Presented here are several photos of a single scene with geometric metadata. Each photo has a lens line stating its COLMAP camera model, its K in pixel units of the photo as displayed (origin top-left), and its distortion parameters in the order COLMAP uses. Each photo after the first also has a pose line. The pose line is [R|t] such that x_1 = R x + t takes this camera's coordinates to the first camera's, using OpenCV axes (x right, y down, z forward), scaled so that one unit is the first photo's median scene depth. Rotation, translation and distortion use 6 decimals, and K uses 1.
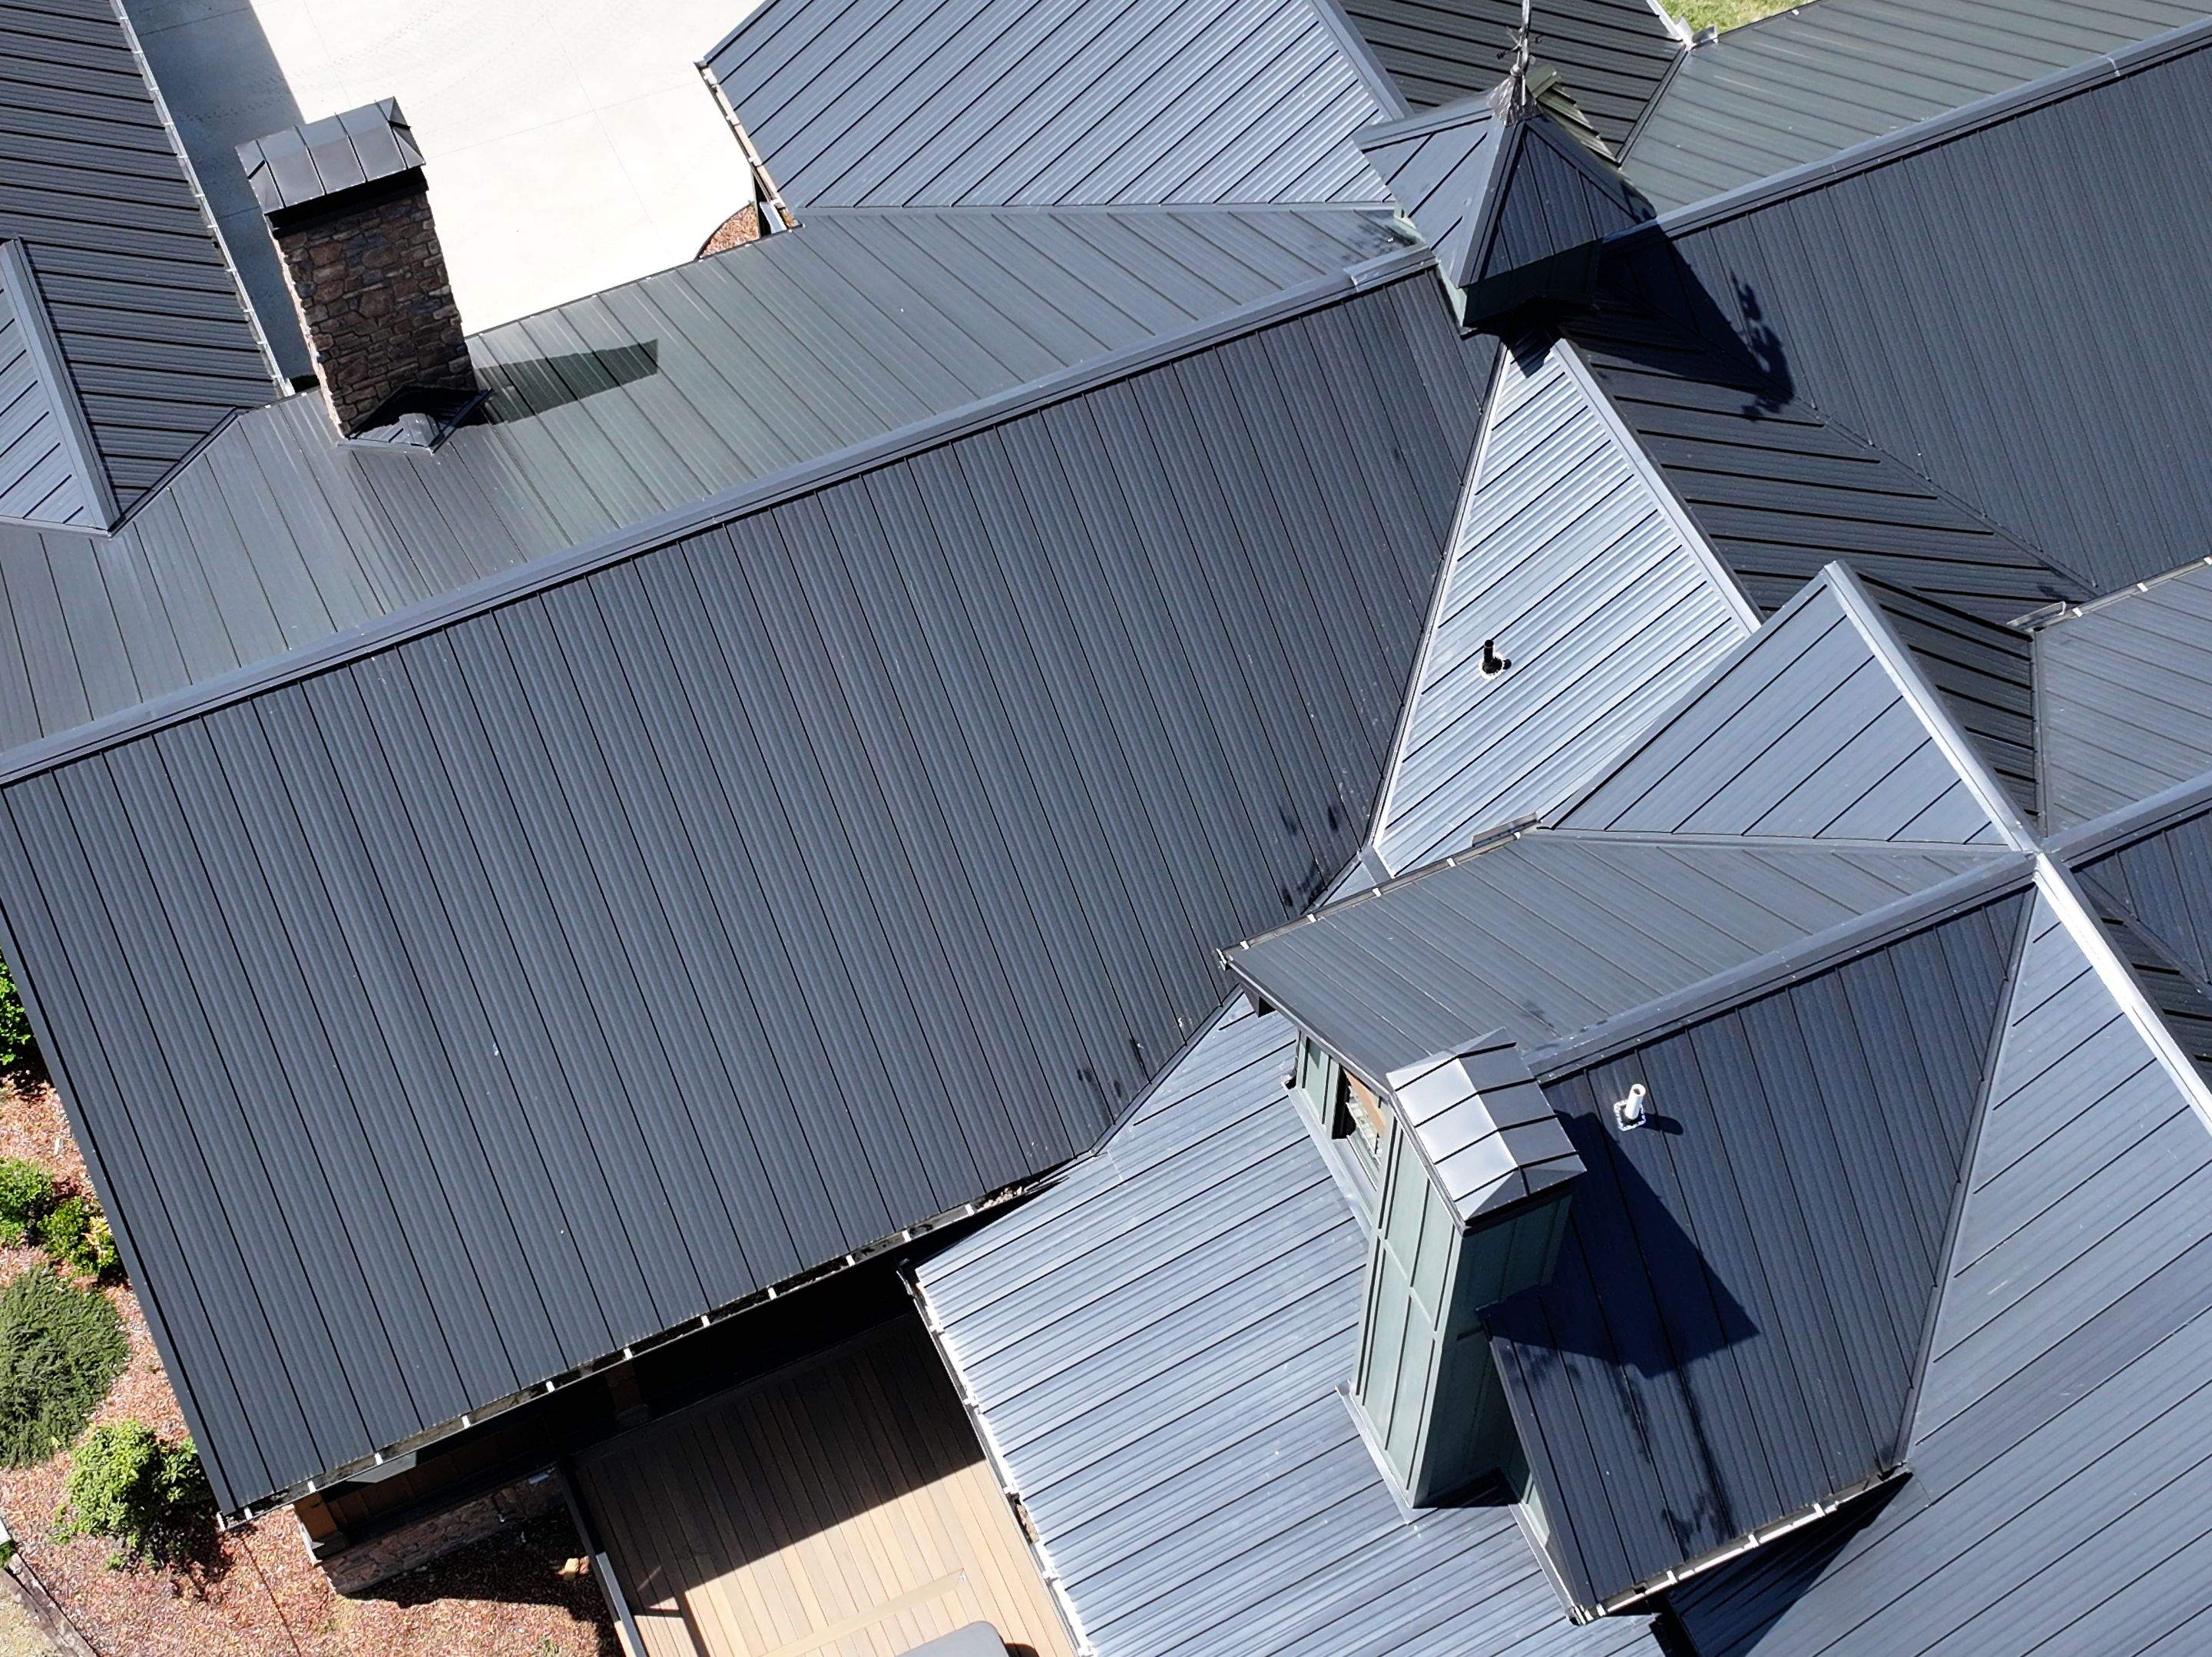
lens RADIAL K [[3409.3, 0, 1105.8], [0, 3409.3, 828.4], [0, 0, 1]] dist [0.022134, 0.000000]
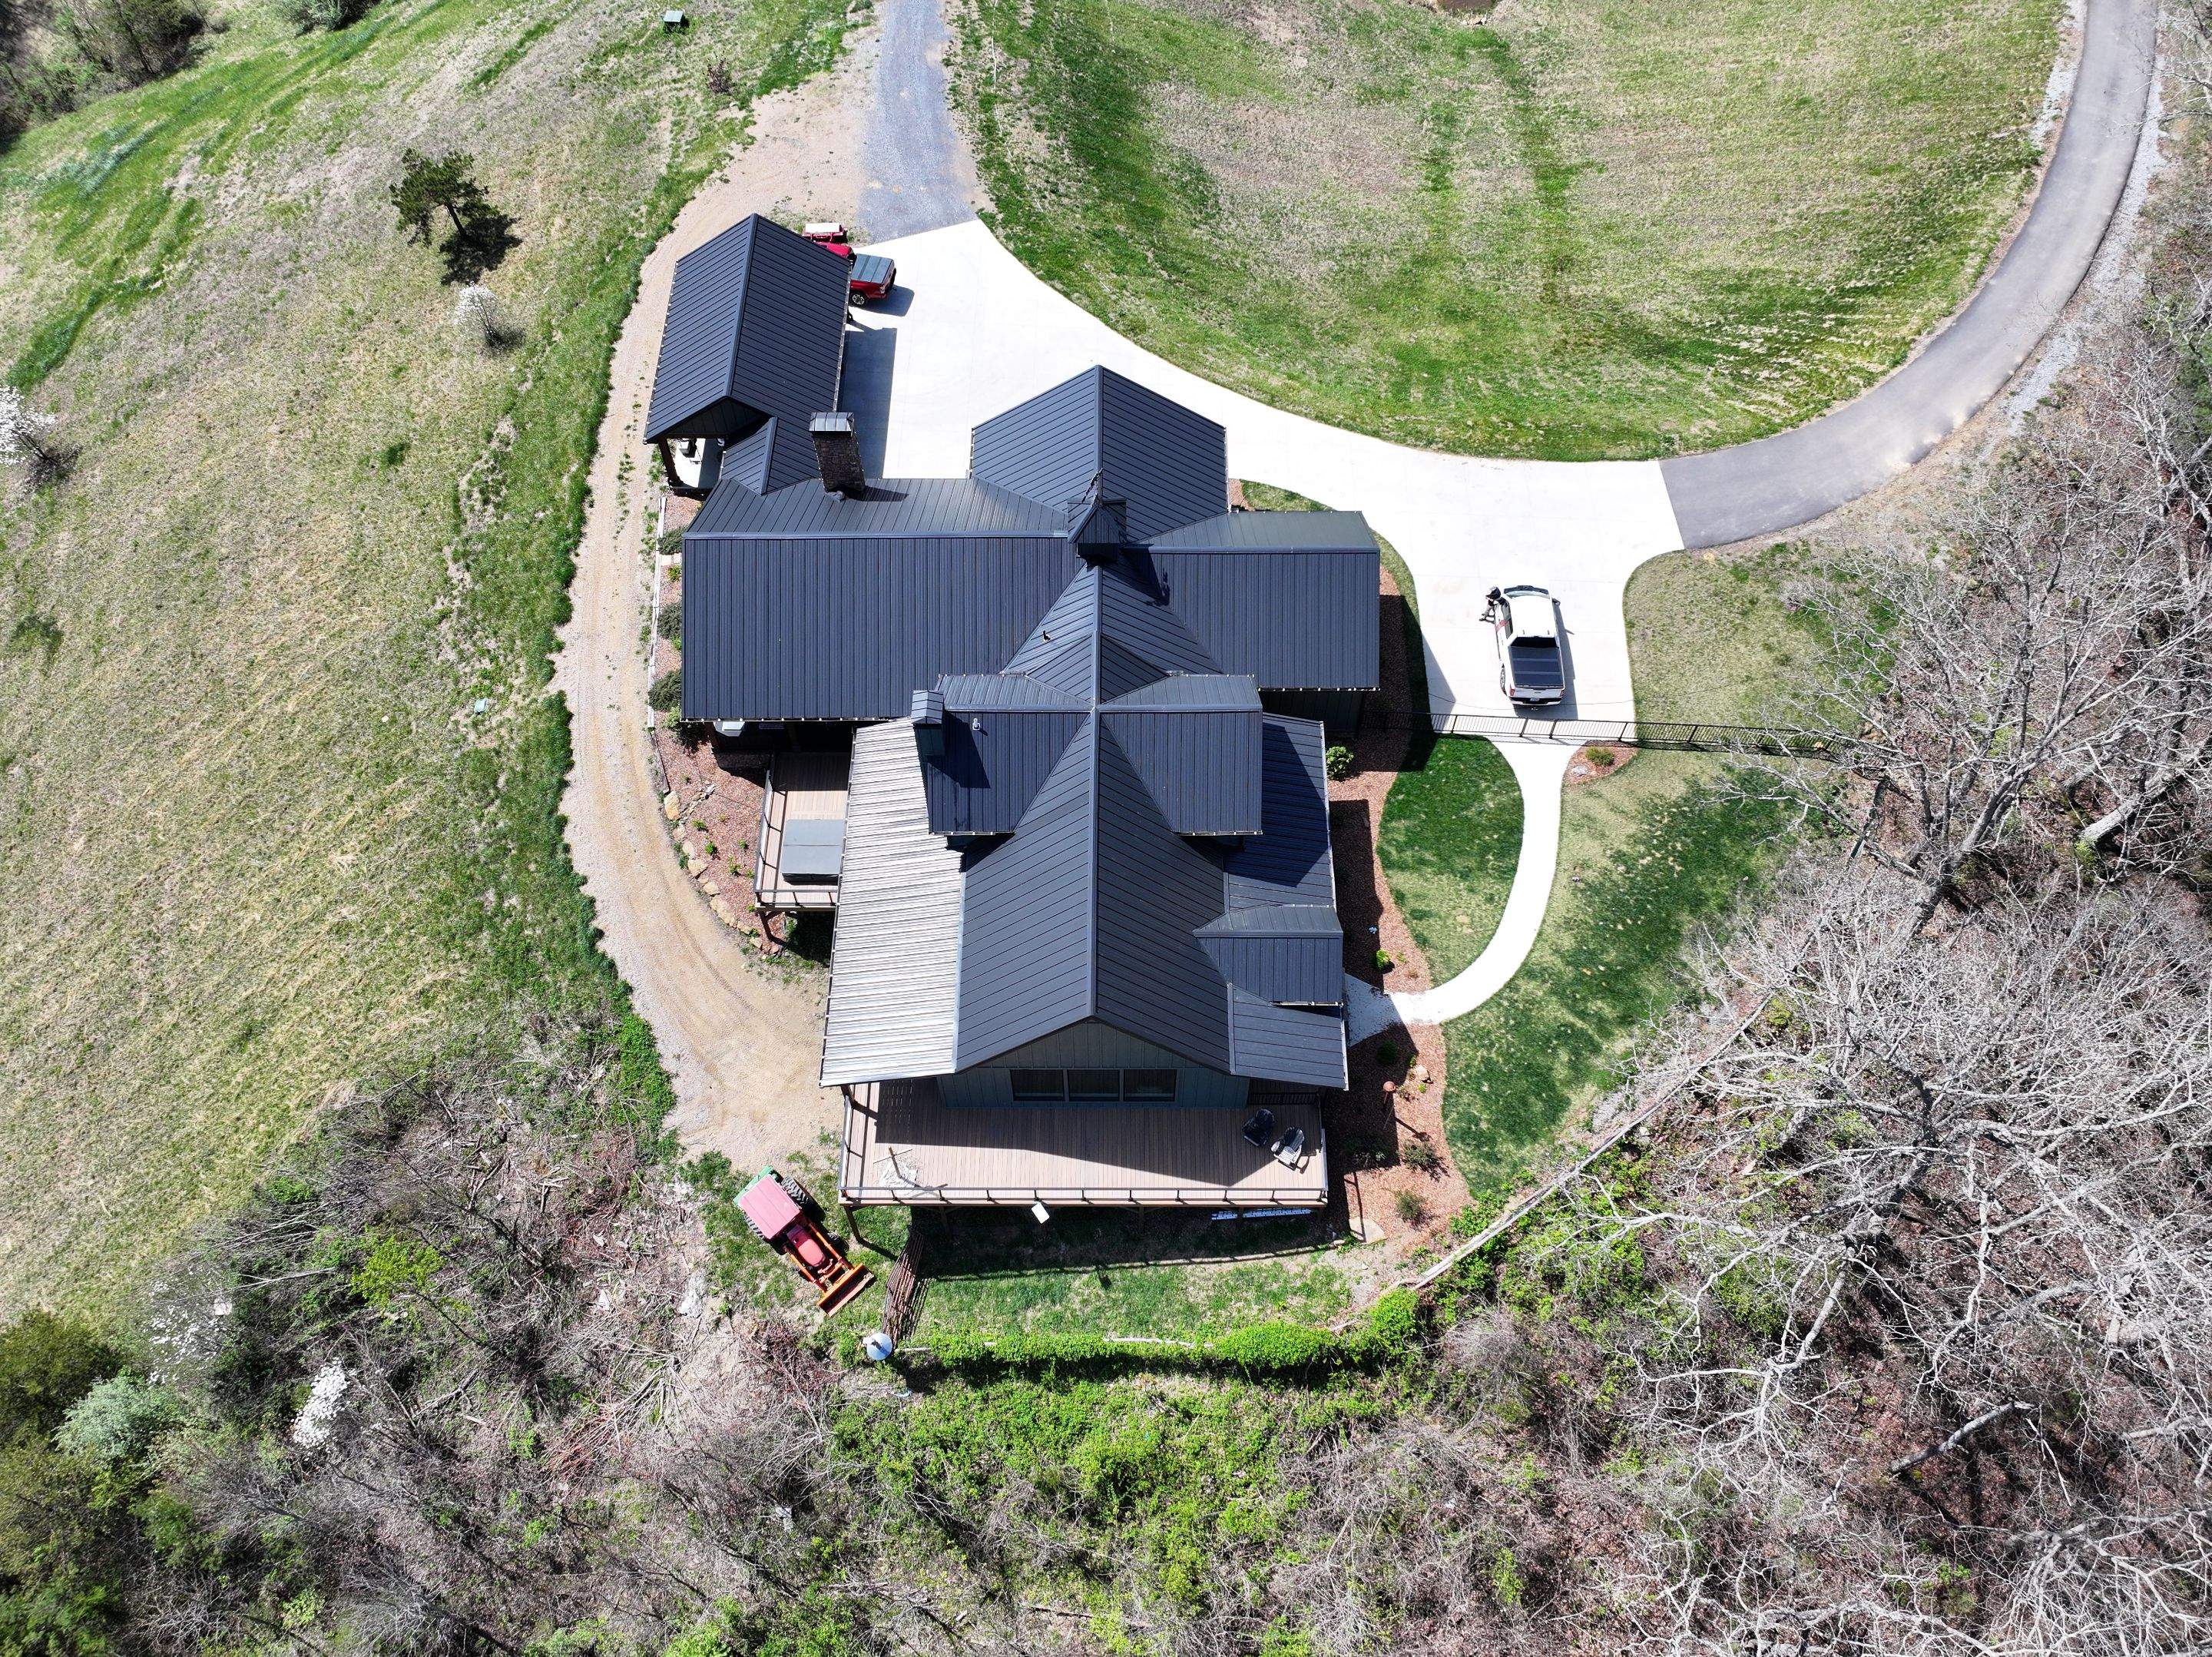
lens RADIAL K [[1758.7, 0, 1109.1], [0, 1758.7, 834.0], [0, 0, 1]] dist [-0.007117, 0.020700]
pose [[0.909165, 0.357894, -0.212912, 0.670441], [-0.352923, 0.933578, 0.062265, 0.010519], [0.221054, 0.018532, 0.975085, -0.914498]]
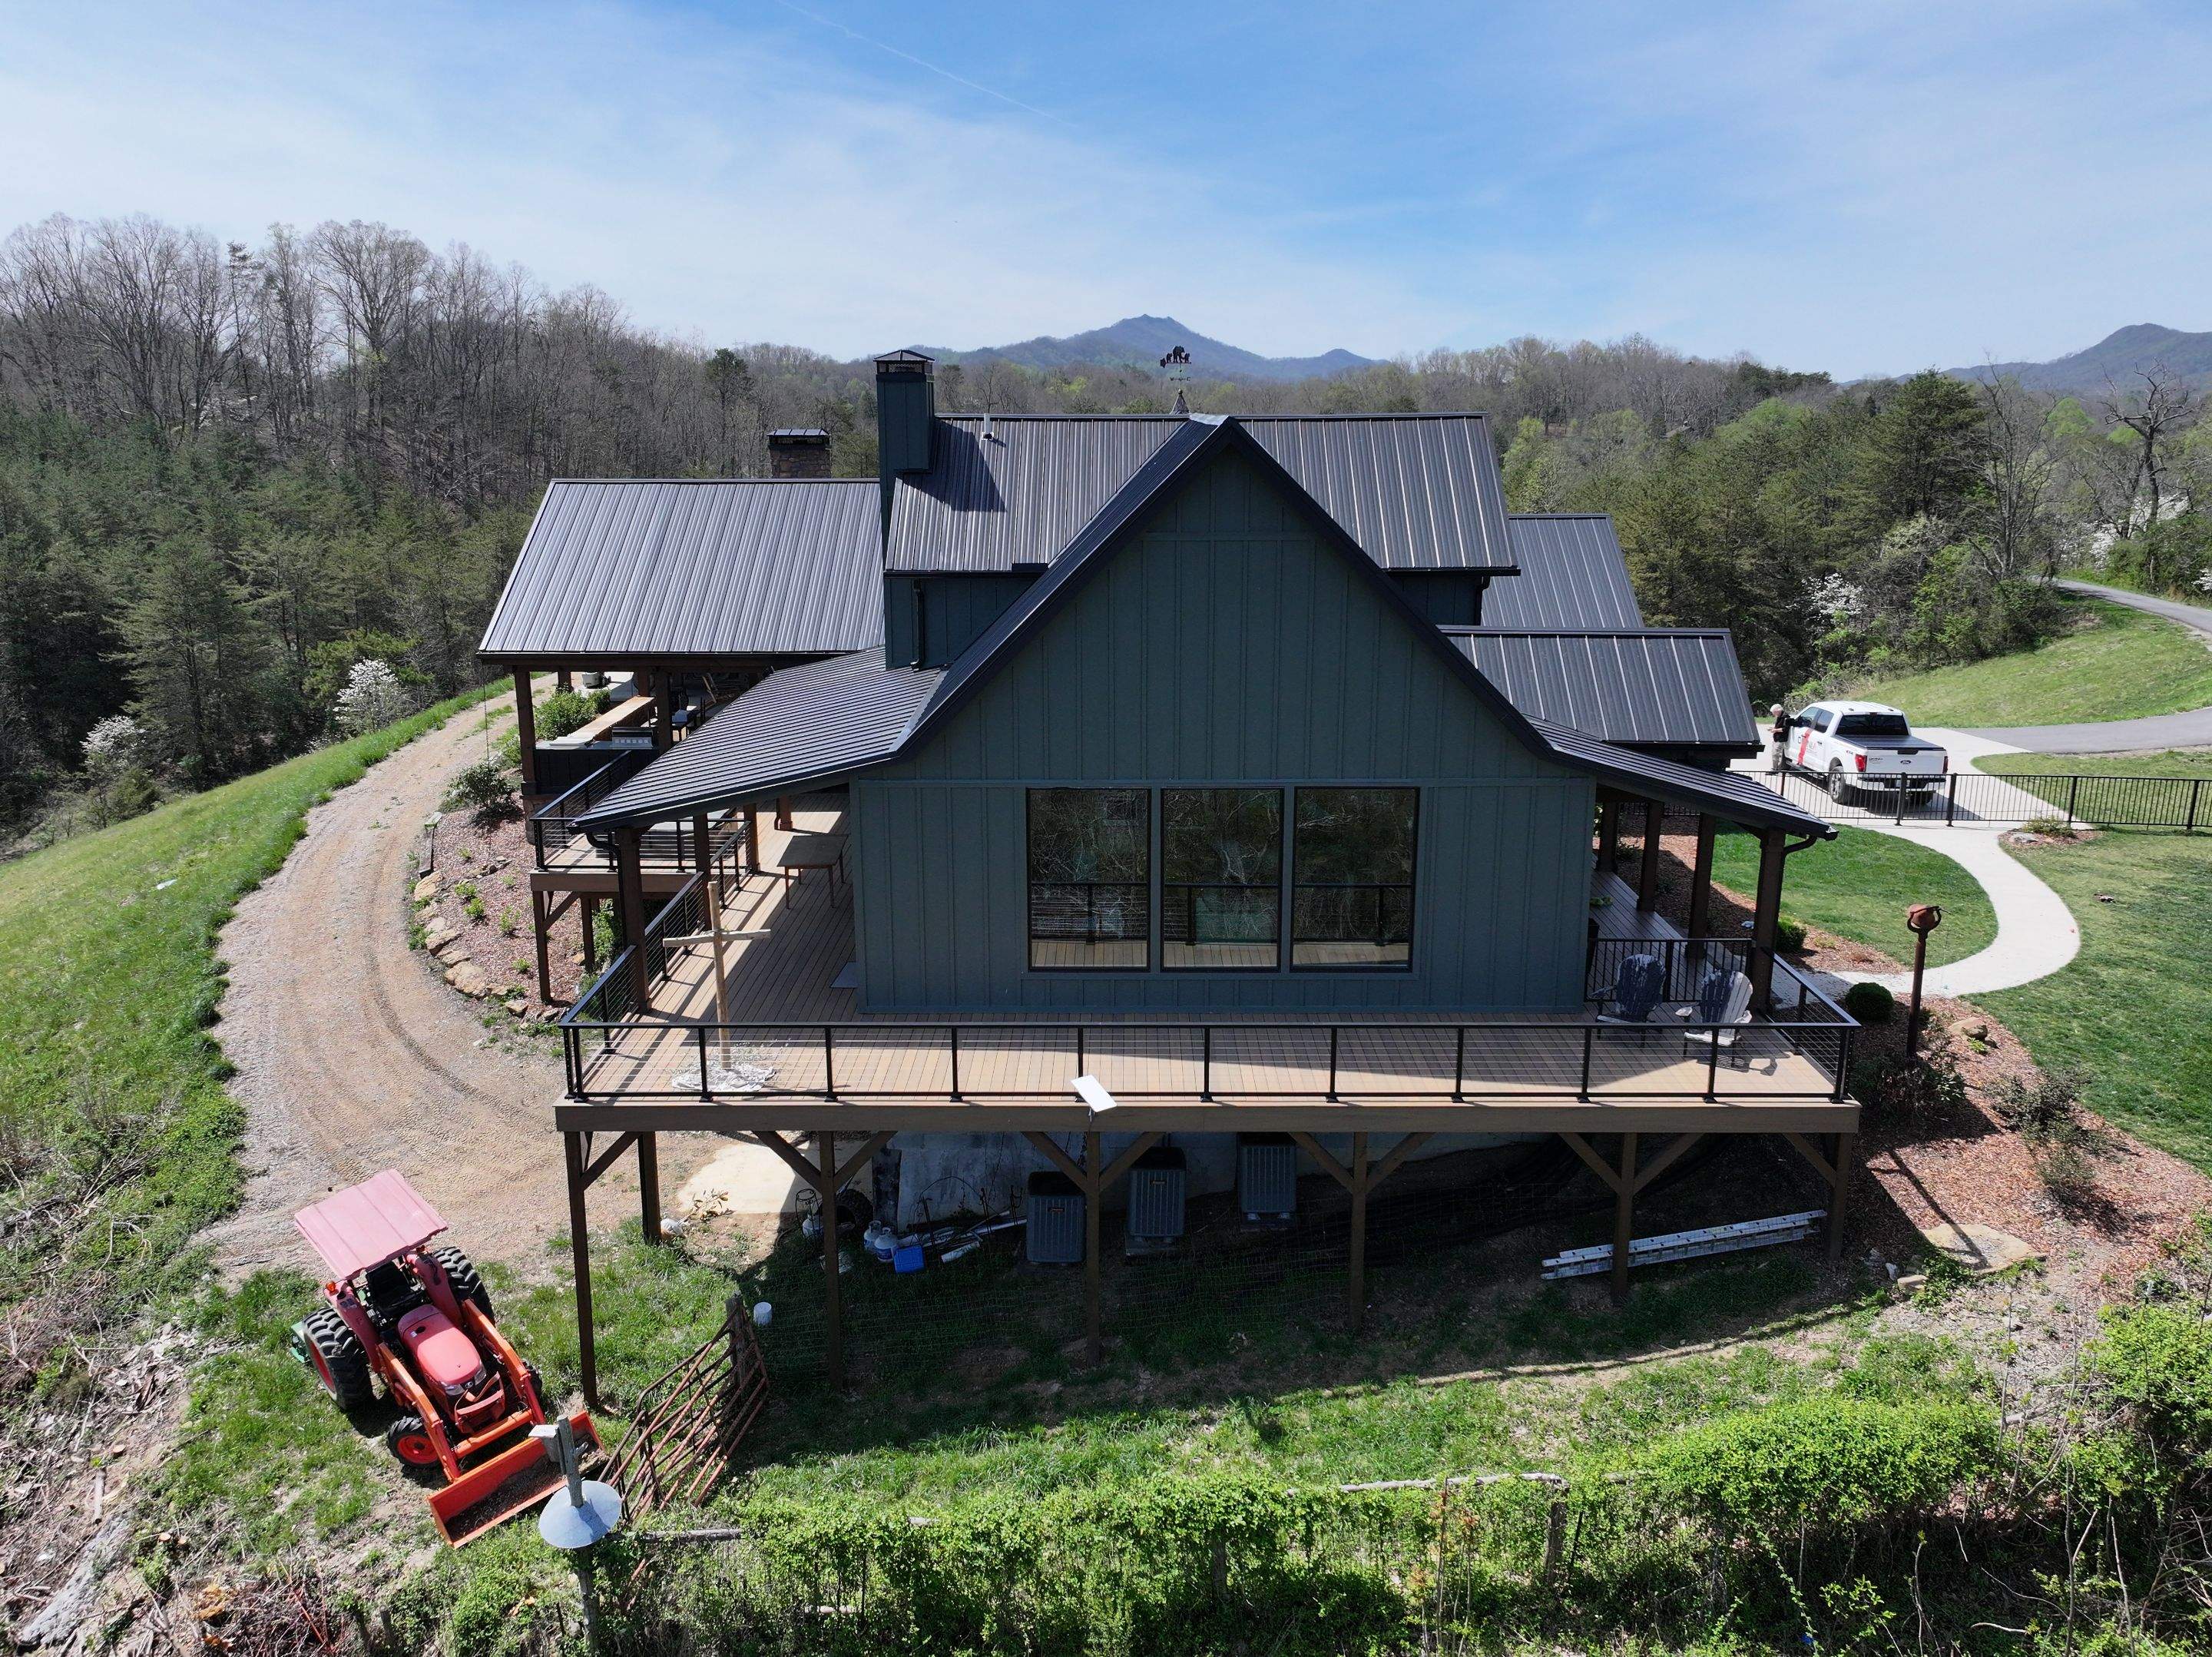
lens RADIAL K [[1758.7, 0, 1104.8], [0, 1758.7, 827.5], [0, 0, 1]] dist [-0.007117, 0.020700]
pose [[0.907010, 0.104175, -0.408020, 0.626905], [-0.358160, 0.700441, -0.617336, 0.833680], [0.221483, 0.706067, 0.672618, 0.296627]]
